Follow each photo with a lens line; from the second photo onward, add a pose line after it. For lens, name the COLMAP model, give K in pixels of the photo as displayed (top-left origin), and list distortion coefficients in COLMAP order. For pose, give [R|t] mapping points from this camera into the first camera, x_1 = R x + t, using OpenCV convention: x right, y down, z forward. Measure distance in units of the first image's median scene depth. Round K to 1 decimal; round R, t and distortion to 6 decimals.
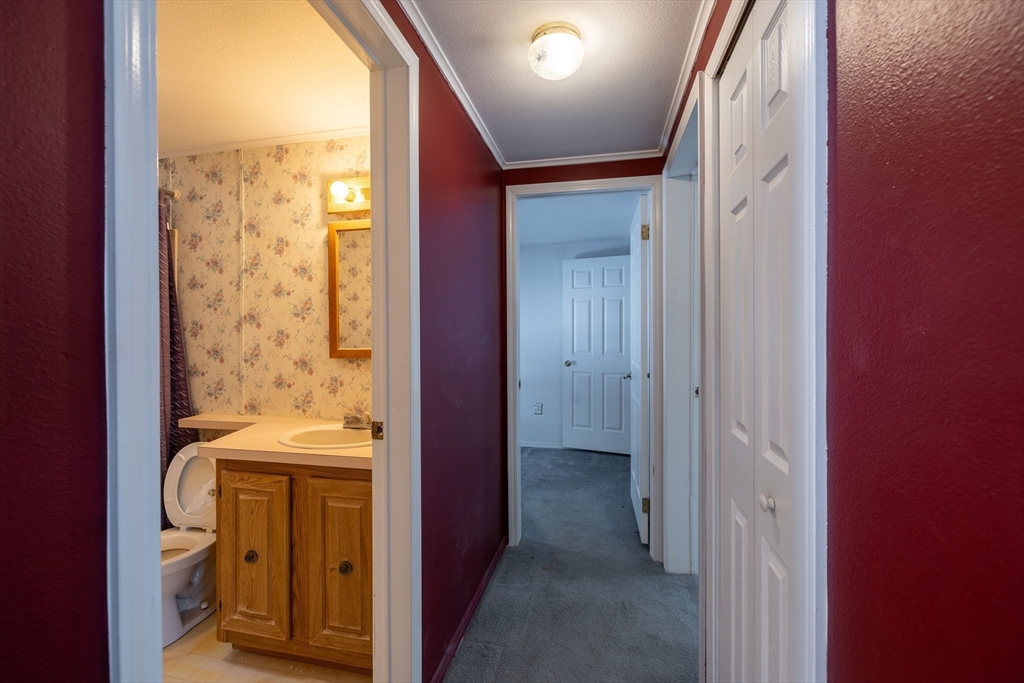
lens RADIAL K [[430.8, 0, 510.0], [0, 430.8, 336.8], [0, 0, 1]] dist [-0.003798, -0.000266]
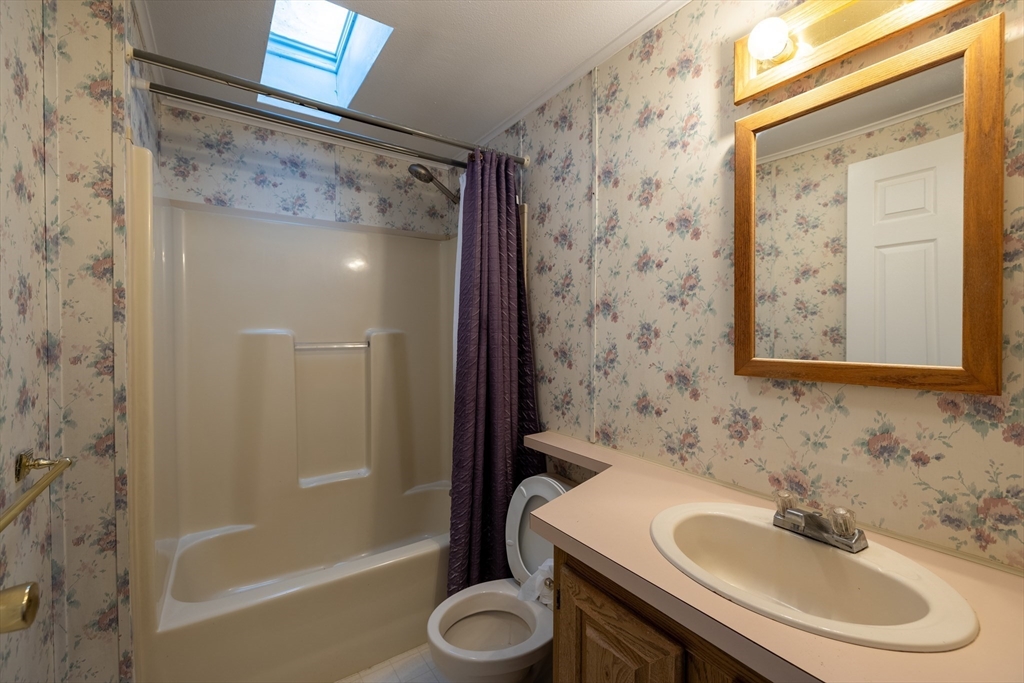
lens RADIAL K [[430.8, 0, 505.7], [0, 430.8, 337.5], [0, 0, 1]] dist [-0.003798, -0.000266]
pose [[0.726137, 0.013628, -0.687415, -0.244624], [-0.007140, 0.999899, 0.012281, -0.001617], [0.687513, -0.004009, 0.726161, 0.392075]]
